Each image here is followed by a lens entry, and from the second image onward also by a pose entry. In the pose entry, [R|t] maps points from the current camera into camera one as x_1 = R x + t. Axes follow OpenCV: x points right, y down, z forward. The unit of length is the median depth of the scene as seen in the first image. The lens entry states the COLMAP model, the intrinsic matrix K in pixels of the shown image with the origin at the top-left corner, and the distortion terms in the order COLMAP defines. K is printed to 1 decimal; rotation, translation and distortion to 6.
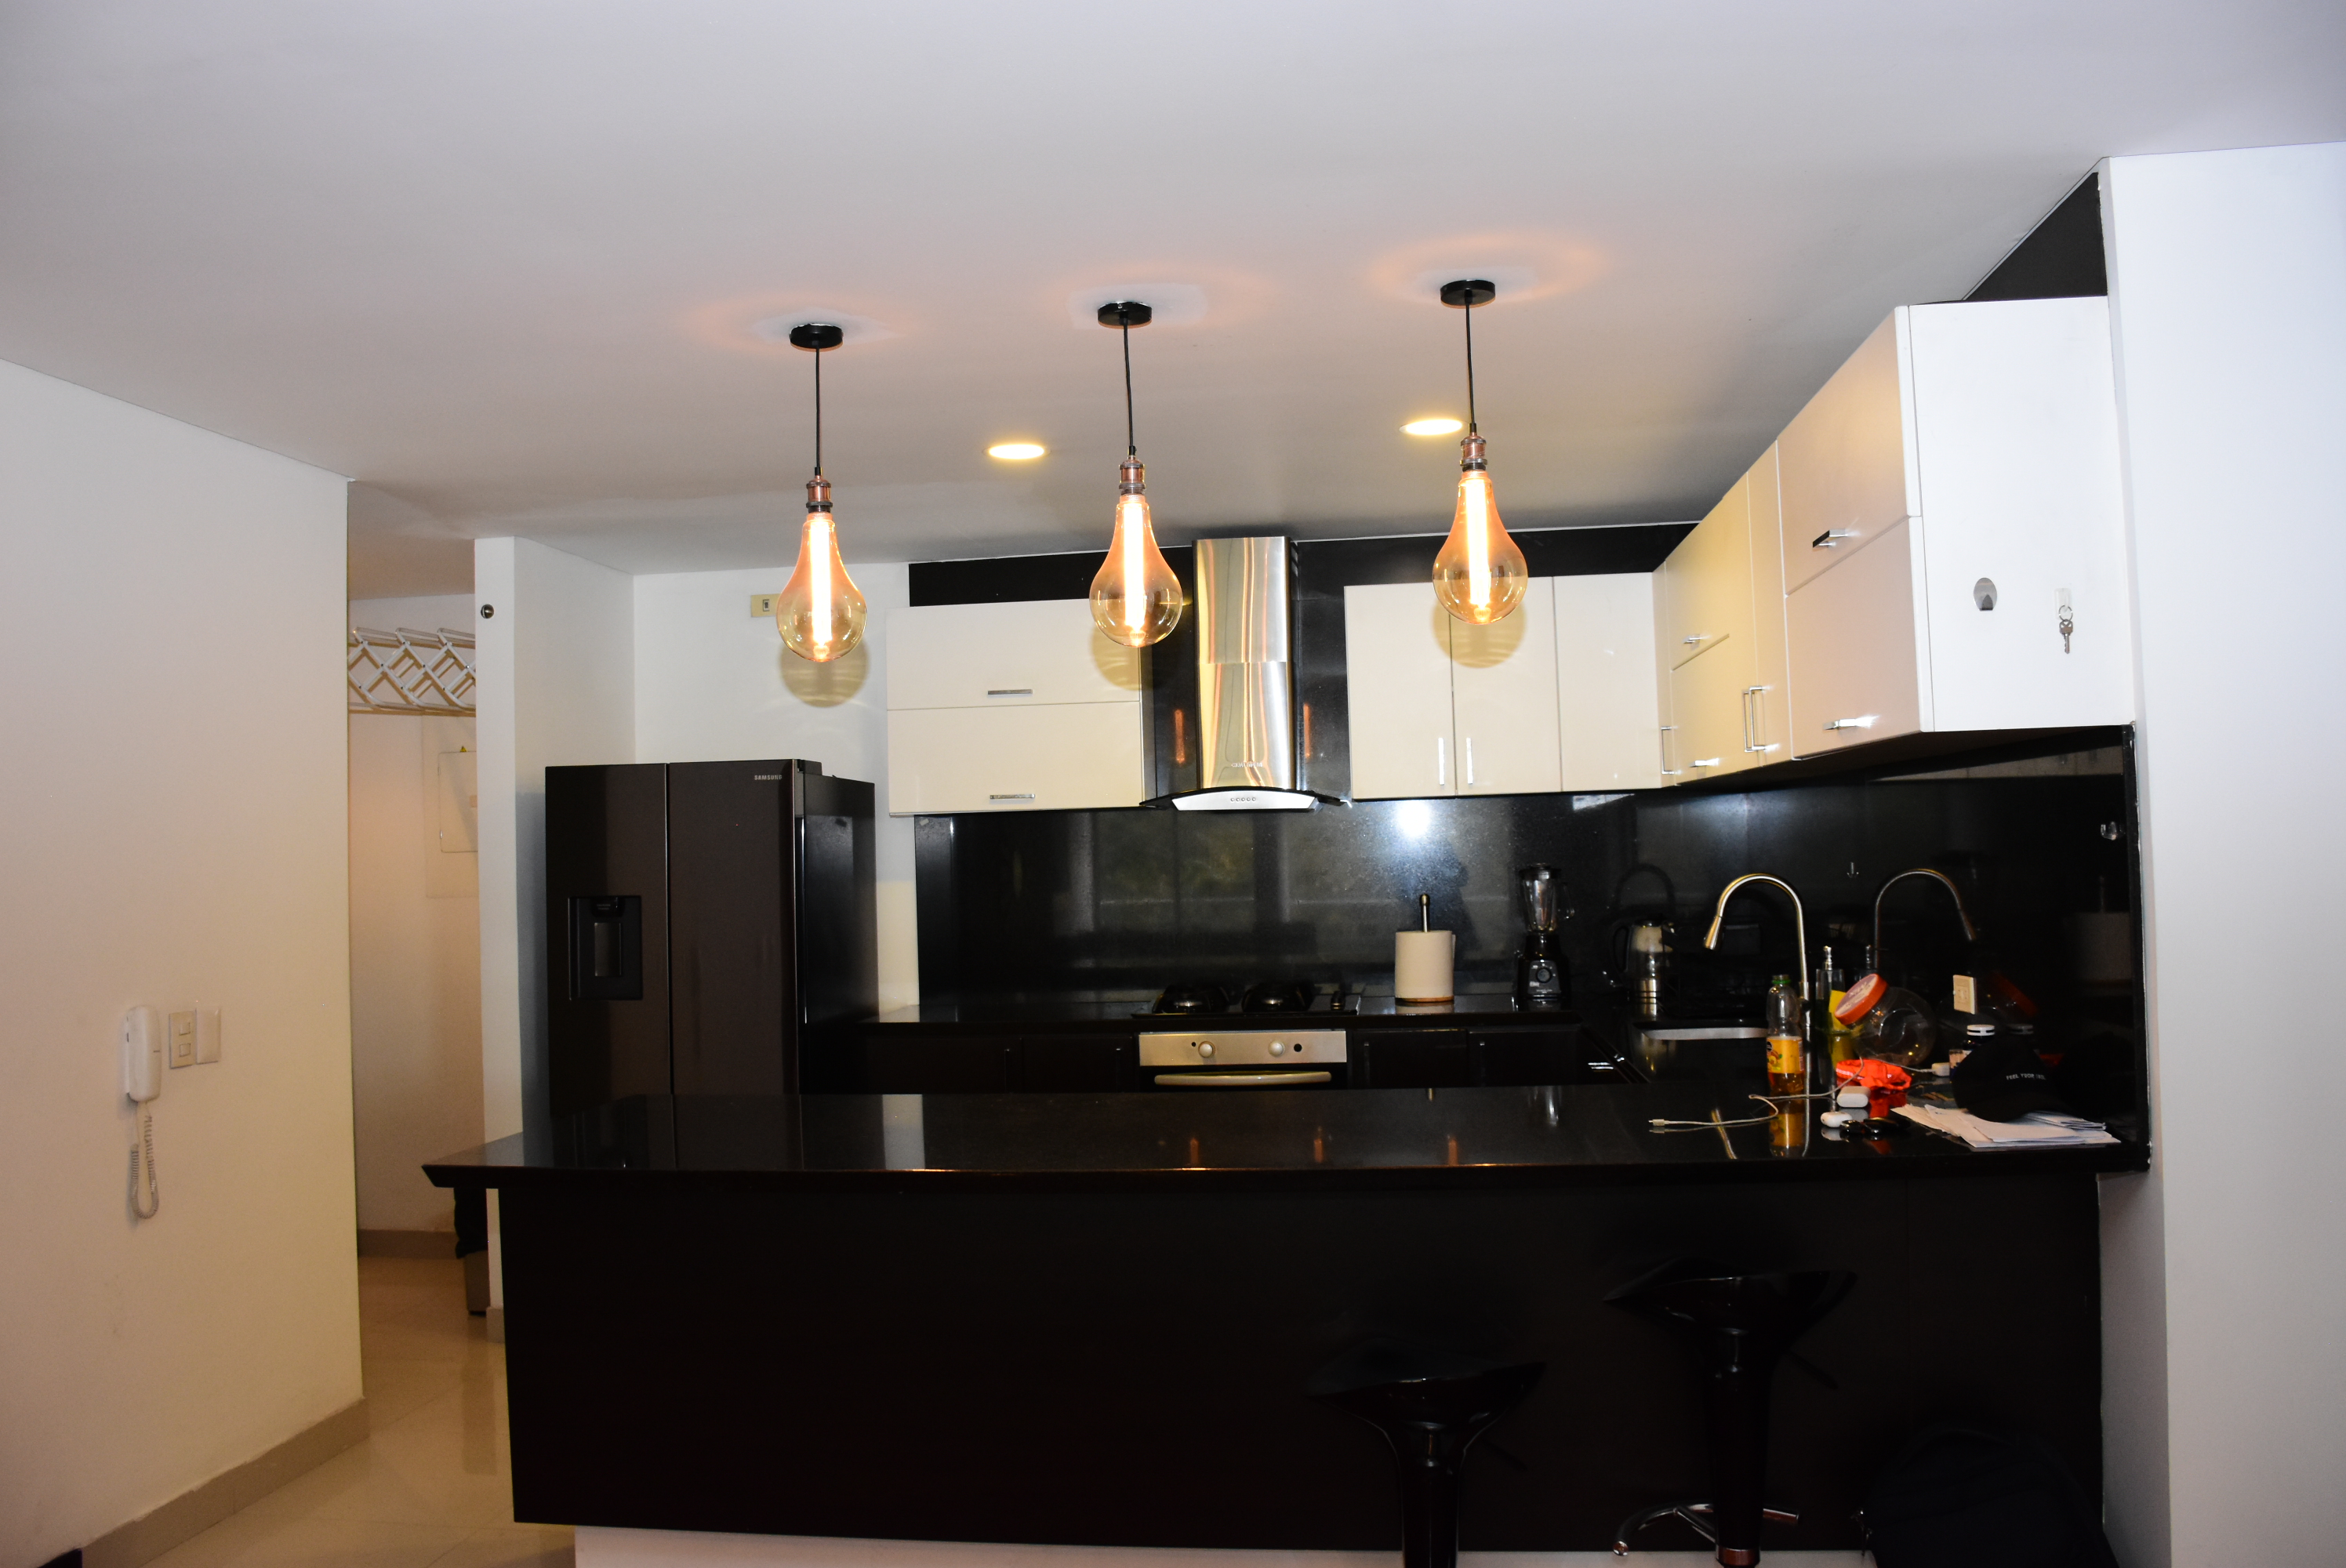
lens RADIAL K [[1805.0, 0, 1166.0], [0, 1805.0, 789.9], [0, 0, 1]] dist [-0.119398, 0.034923]
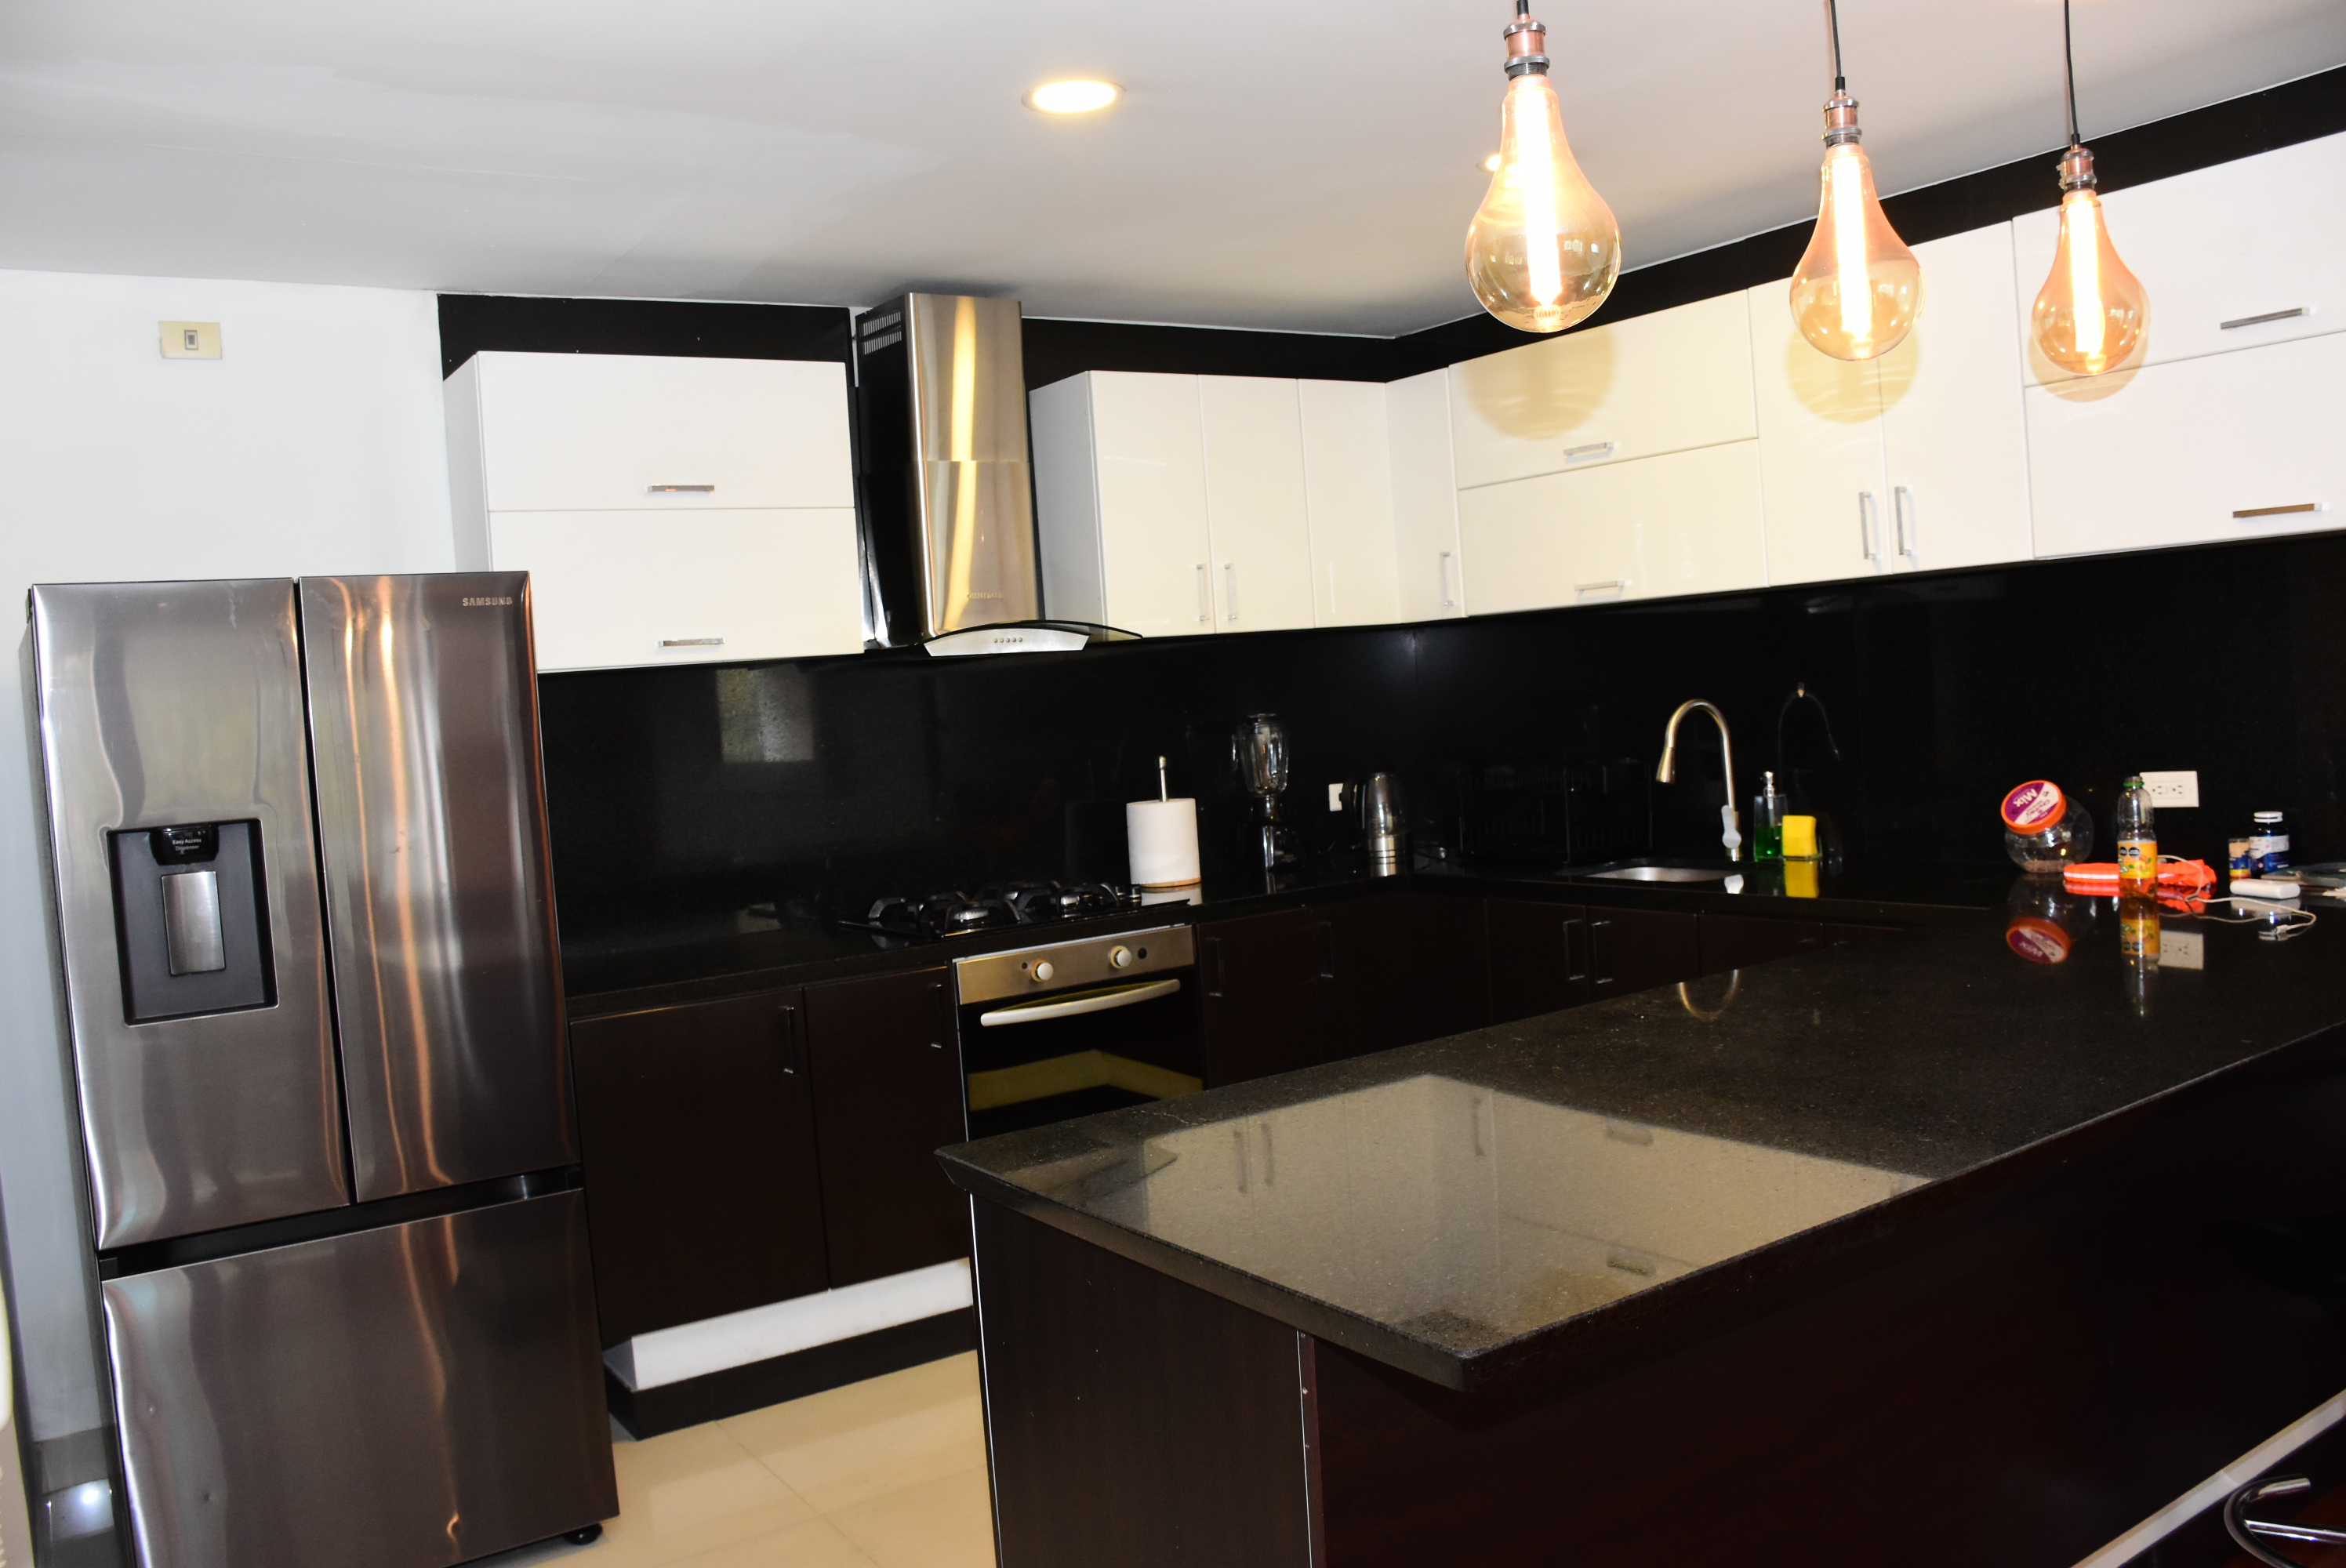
lens RADIAL K [[1805.0, 0, 1176.9], [0, 1805.0, 779.1], [0, 0, 1]] dist [-0.119398, 0.034923]
pose [[0.759986, -0.057247, 0.647413, -0.411894], [0.027148, 0.998040, 0.056382, 0.023651], [-0.649372, -0.025273, 0.760051, 0.391933]]
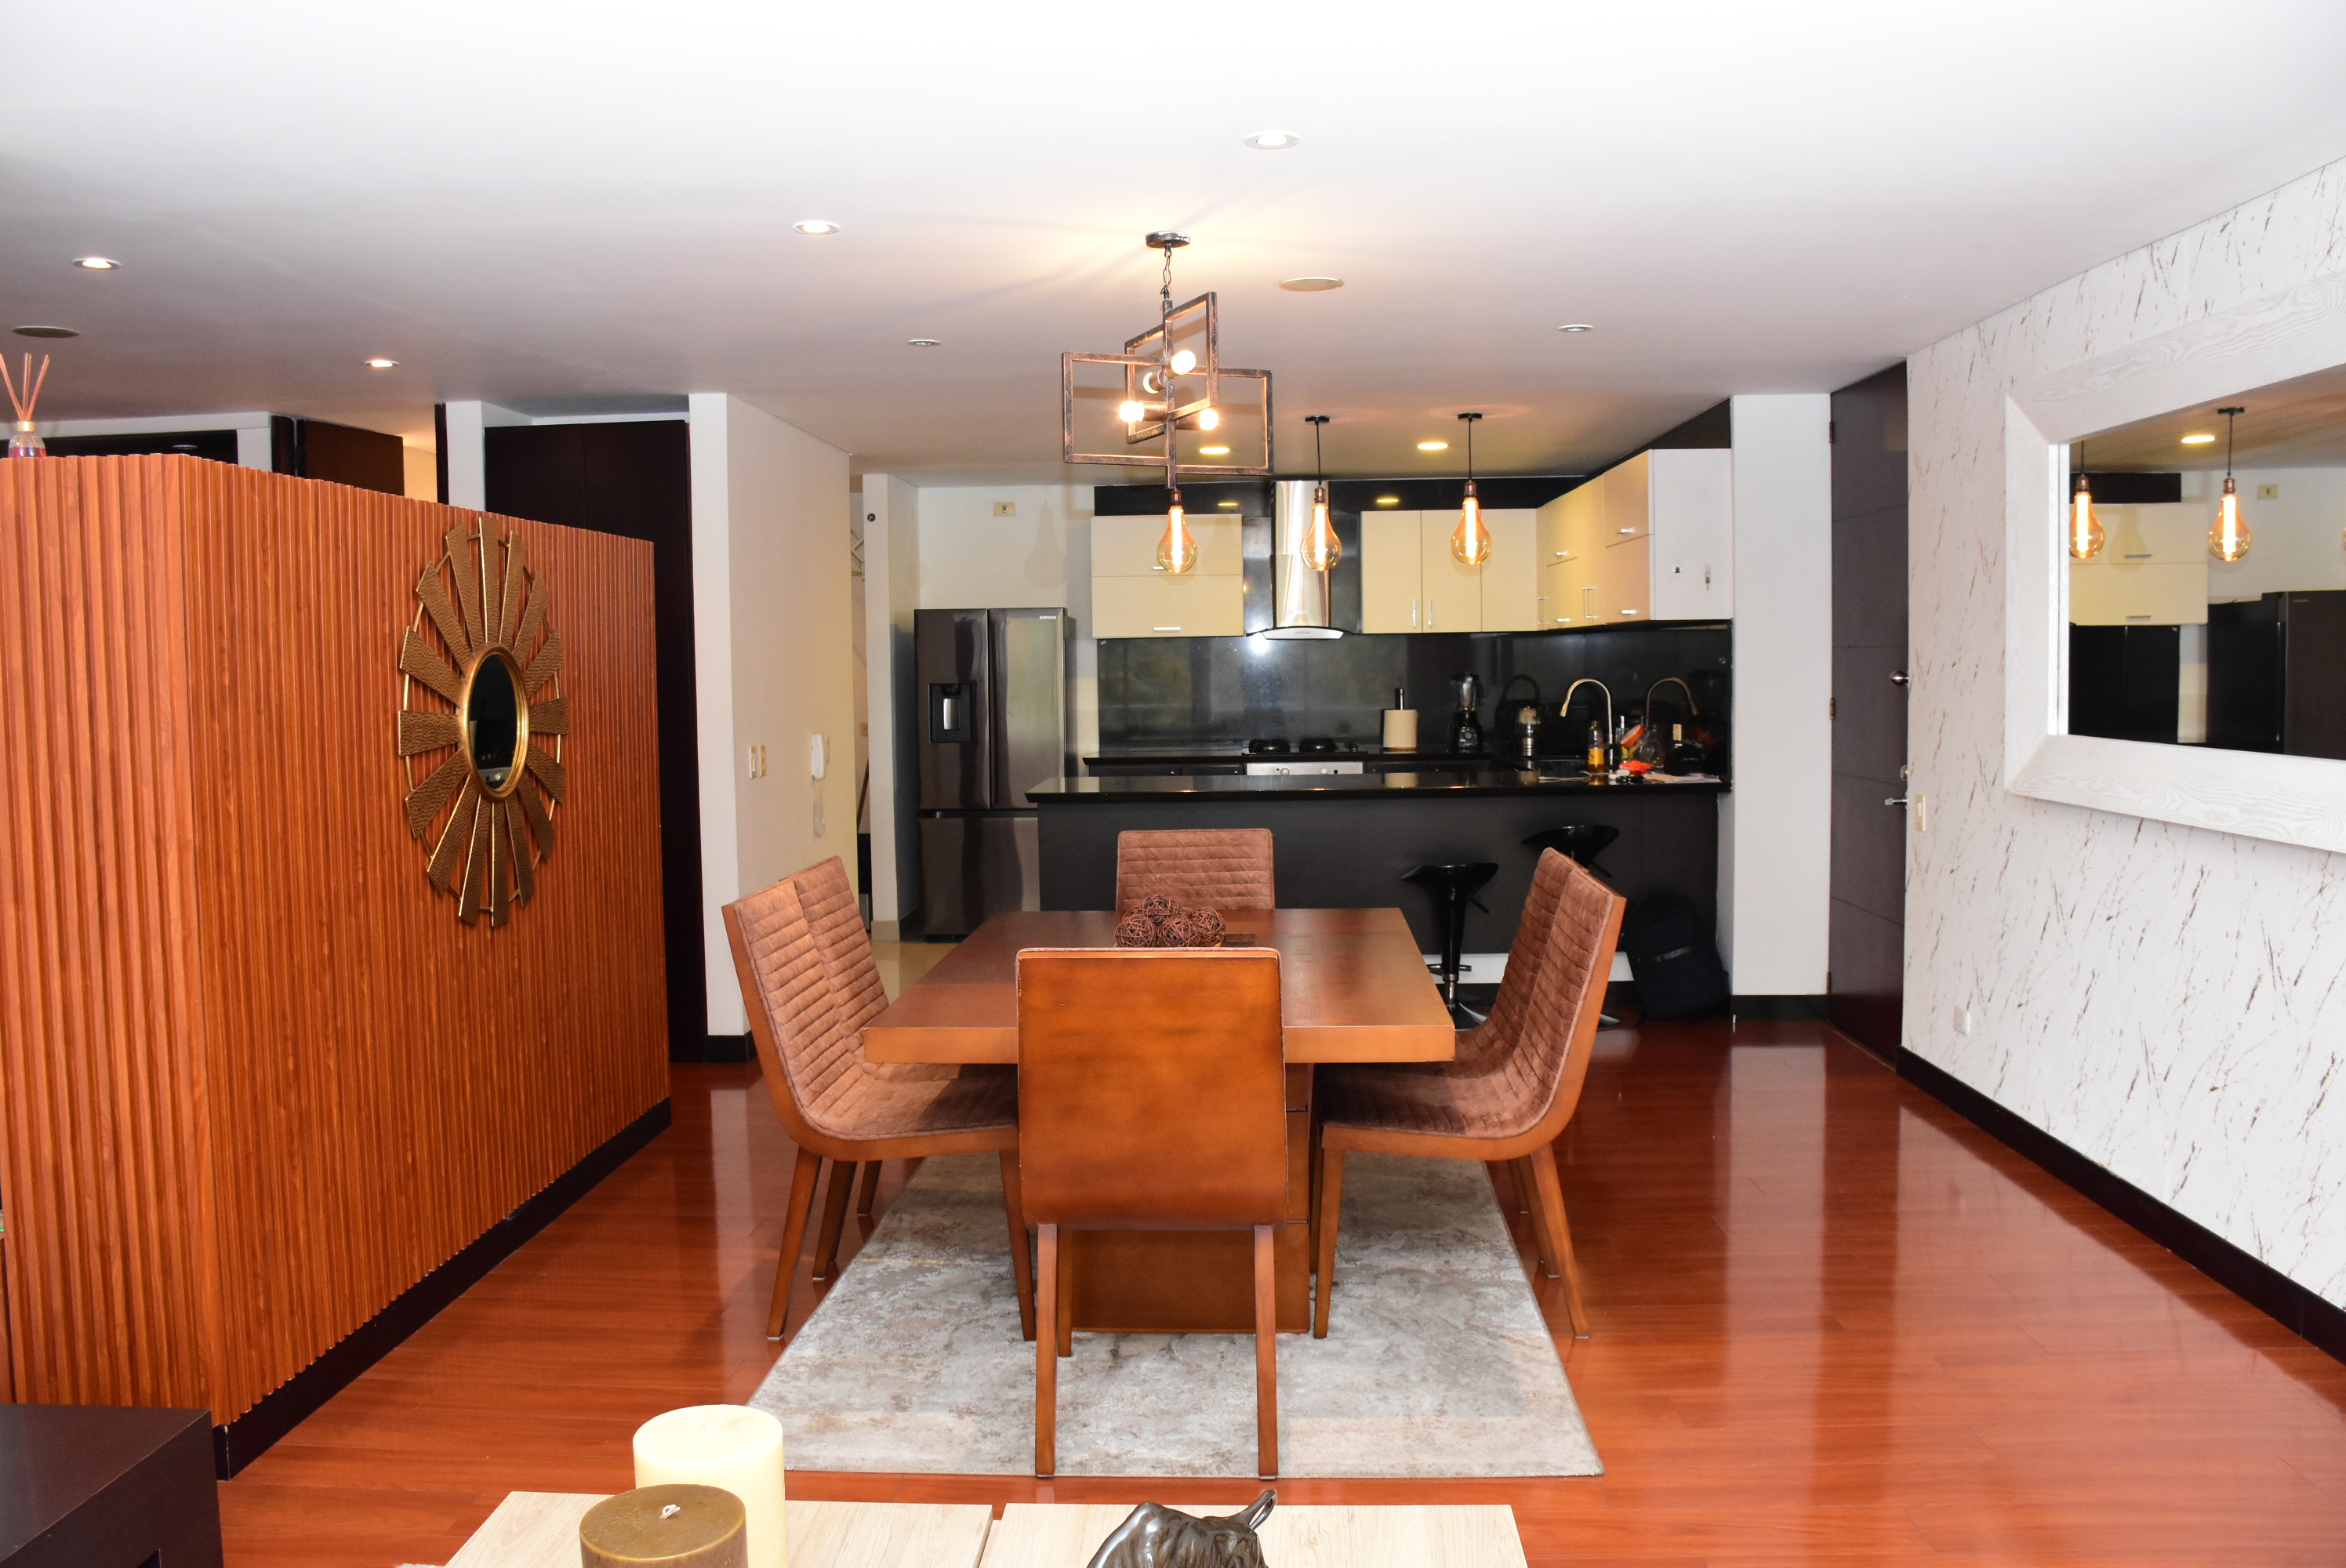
lens RADIAL K [[1805.0, 0, 1150.8], [0, 1805.0, 784.5], [0, 0, 1]] dist [-0.119398, 0.034923]
pose [[0.996990, 0.009866, 0.076904, -0.248214], [-0.017434, 0.994997, 0.098370, -0.018717], [-0.075548, -0.099414, 0.992174, -0.776392]]
